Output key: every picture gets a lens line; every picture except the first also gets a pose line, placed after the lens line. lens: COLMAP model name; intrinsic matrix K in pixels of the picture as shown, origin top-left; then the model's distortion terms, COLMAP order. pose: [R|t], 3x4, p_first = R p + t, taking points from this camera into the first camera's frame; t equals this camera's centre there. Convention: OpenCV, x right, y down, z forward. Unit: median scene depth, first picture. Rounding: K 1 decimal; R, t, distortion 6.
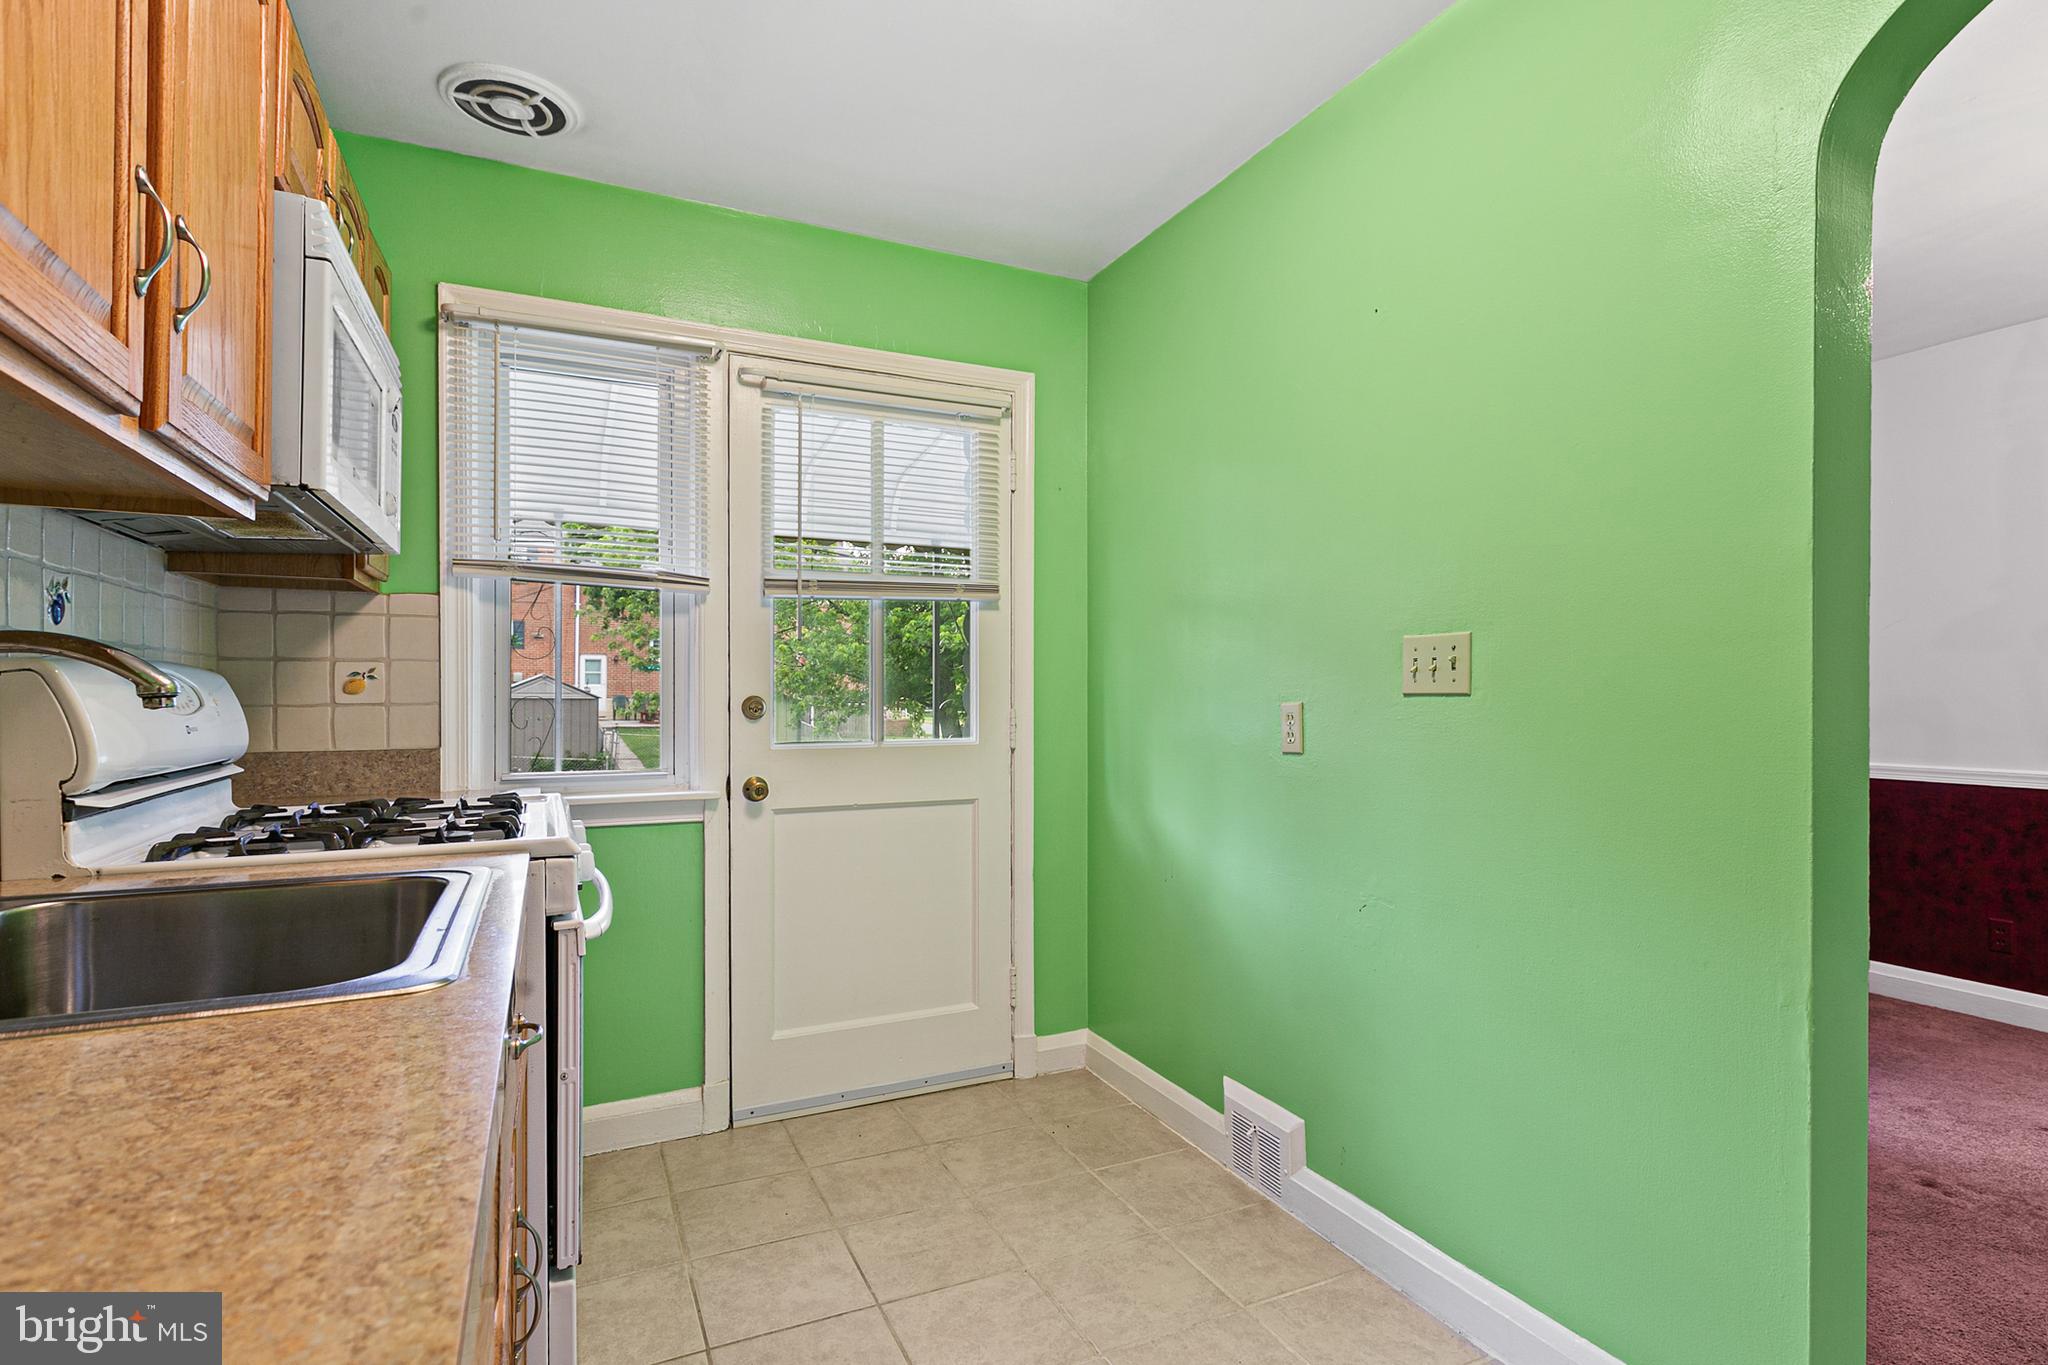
lens RADIAL K [[937.7, 0, 1024.3], [0, 937.7, 692.0], [0, 0, 1]] dist [-0.003215, -0.001340]
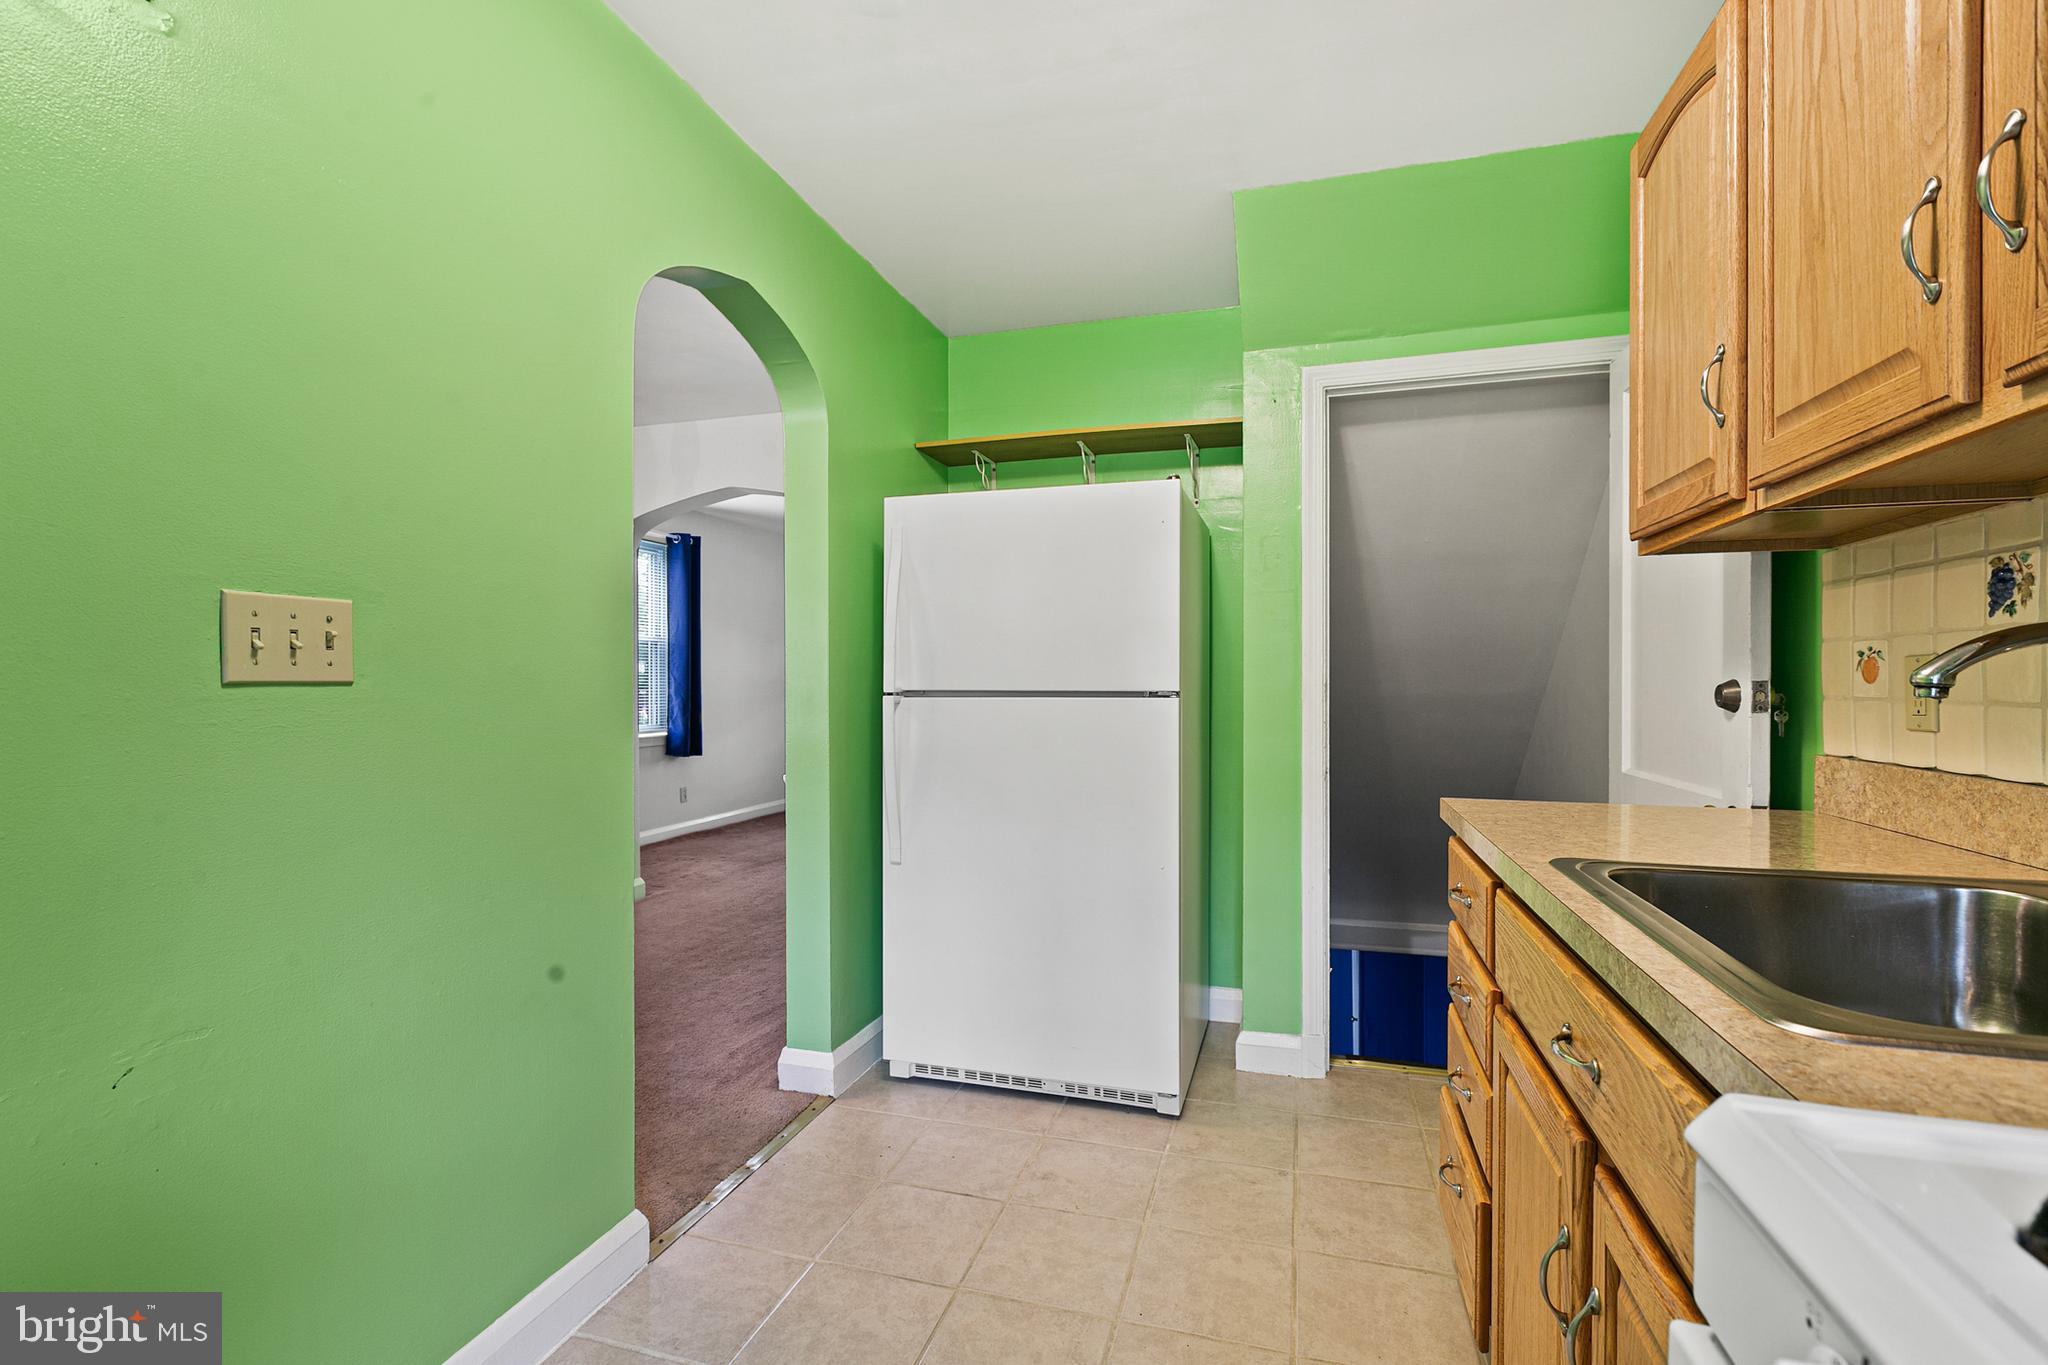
lens RADIAL K [[937.7, 0, 1014.8], [0, 937.7, 687.6], [0, 0, 1]] dist [-0.003215, -0.001340]
pose [[-0.728139, -0.006482, 0.685399, -0.439290], [-0.001120, 0.999965, 0.008267, -0.000651], [-0.685429, 0.005252, -0.728121, 1.160429]]
